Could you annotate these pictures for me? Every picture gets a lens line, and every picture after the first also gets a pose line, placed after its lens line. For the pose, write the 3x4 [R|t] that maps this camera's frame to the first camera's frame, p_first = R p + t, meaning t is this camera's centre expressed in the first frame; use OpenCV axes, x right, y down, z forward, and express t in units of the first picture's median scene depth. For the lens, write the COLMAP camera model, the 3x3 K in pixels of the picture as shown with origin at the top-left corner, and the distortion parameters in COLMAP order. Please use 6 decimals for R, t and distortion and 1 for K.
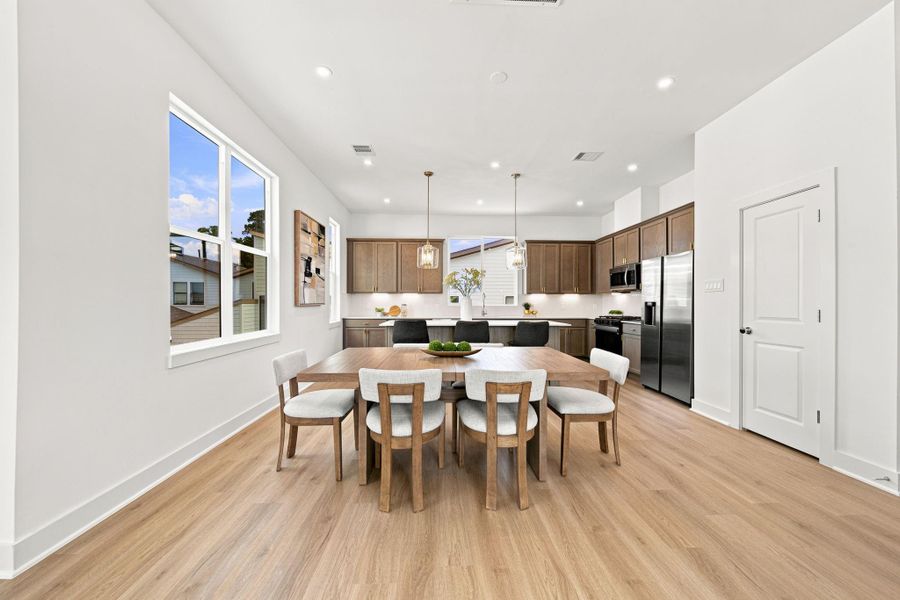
lens RADIAL K [[319.6, 0, 447.8], [0, 319.6, 303.2], [0, 0, 1]] dist [0.000412, -0.000005]
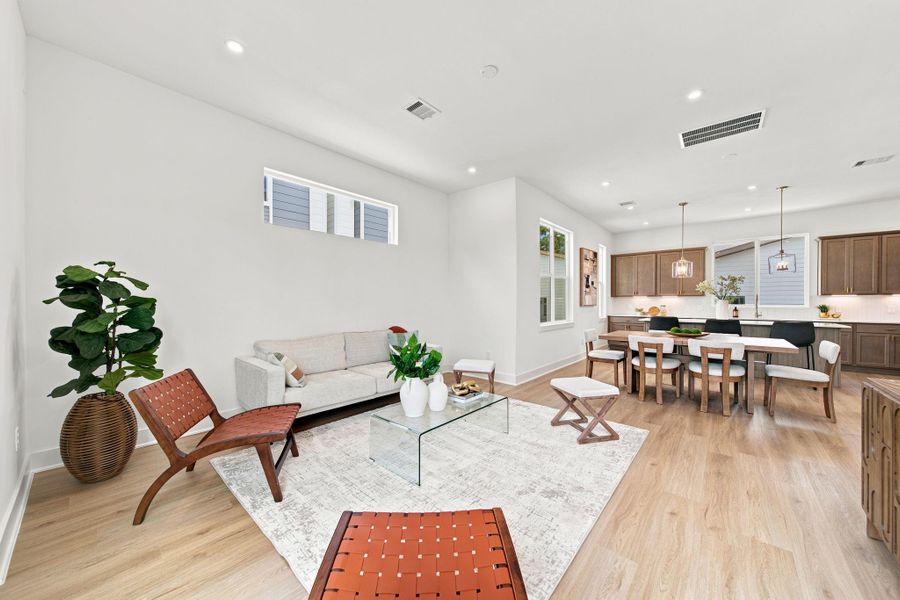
lens RADIAL K [[319.6, 0, 447.8], [0, 319.6, 303.2], [0, 0, 1]] dist [0.000412, -0.000005]
pose [[0.731443, 0.002852, -0.681897, 0.126829], [-0.002870, 0.999995, 0.001104, -0.006172], [0.681897, 0.001149, 0.731447, -0.588881]]
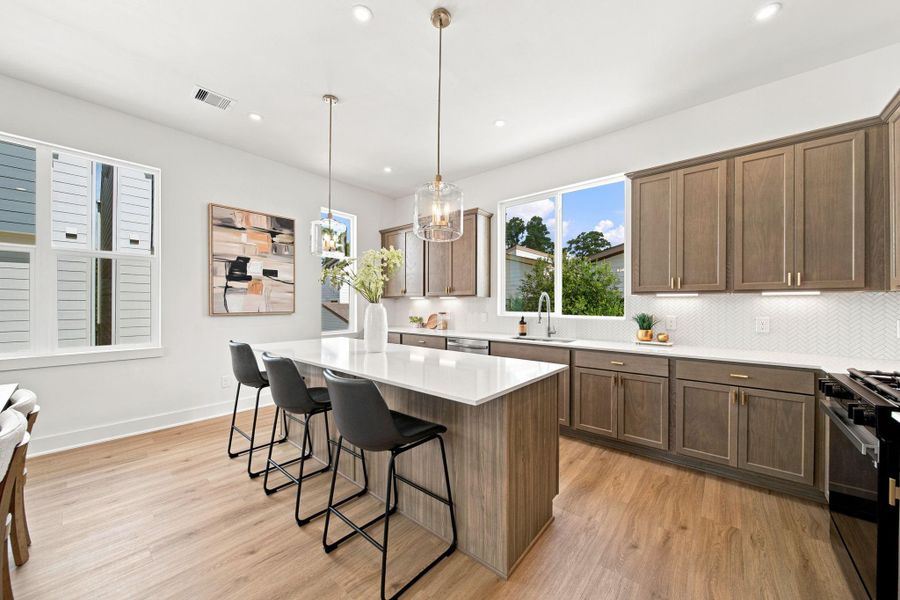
lens RADIAL K [[325.4, 0, 450.5], [0, 325.4, 304.6], [0, 0, 1]] dist [-0.000168, -0.000020]
pose [[0.734433, 0.003233, -0.678673, 0.527711], [-0.003519, 0.999993, 0.000955, -0.021891], [0.678672, 0.001687, 0.734440, 0.712014]]
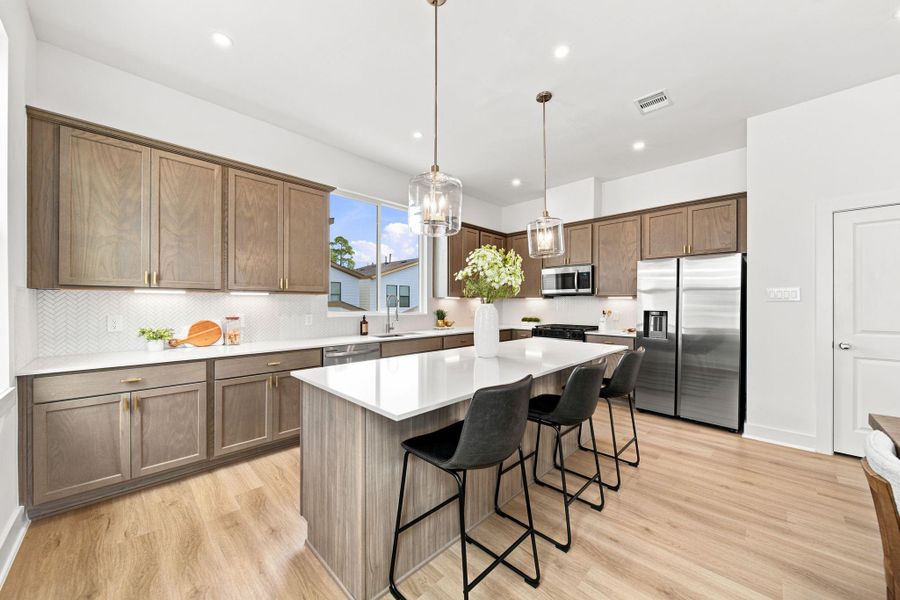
lens RADIAL K [[329.1, 0, 461.4], [0, 329.1, 301.0], [0, 0, 1]] dist [0.000611, 0.000032]
pose [[0.725641, 0.004270, 0.688061, -0.324272], [0.000633, 0.999976, -0.006873, -0.022128], [-0.688074, 0.005423, 0.725621, 0.691071]]
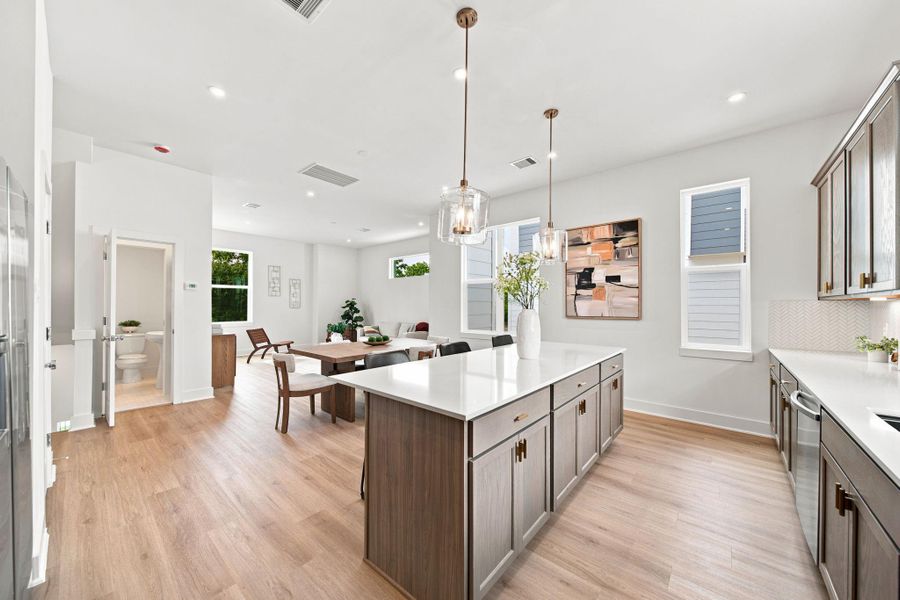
lens RADIAL K [[319.6, 0, 447.8], [0, 319.6, 303.2], [0, 0, 1]] dist [0.000412, -0.000005]
pose [[-0.680910, -0.005955, -0.732343, 0.540475], [-0.003906, 0.999982, -0.004499, -0.030976], [0.732357, -0.000203, -0.680921, 1.298145]]
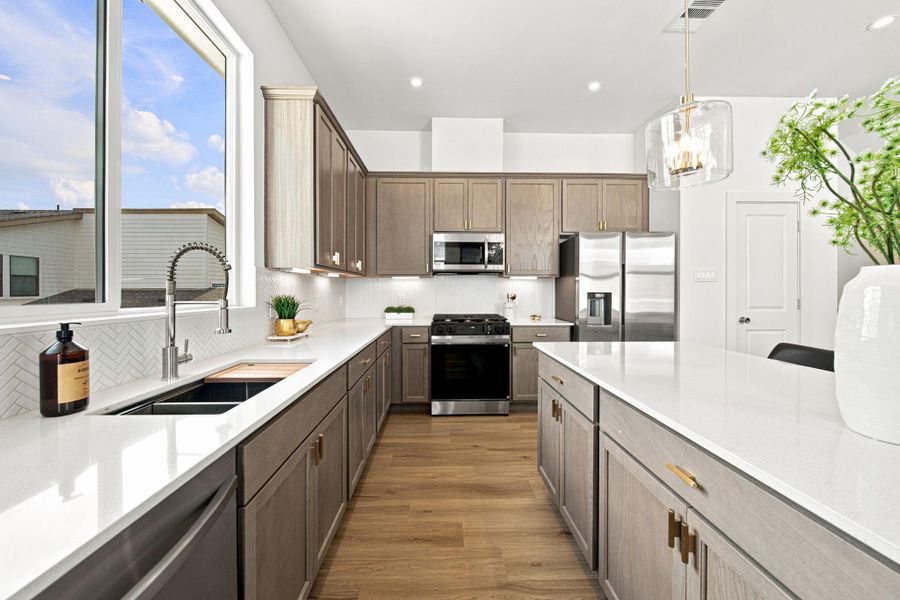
lens RADIAL K [[332.4, 0, 451.9], [0, 332.4, 291.7], [0, 0, 1]] dist [0.013750, -0.000003]
pose [[0.014934, -0.007870, 0.999858, -0.115095], [0.002397, 0.999966, 0.007835, -0.011313], [-0.999886, 0.002280, 0.014953, 1.252486]]
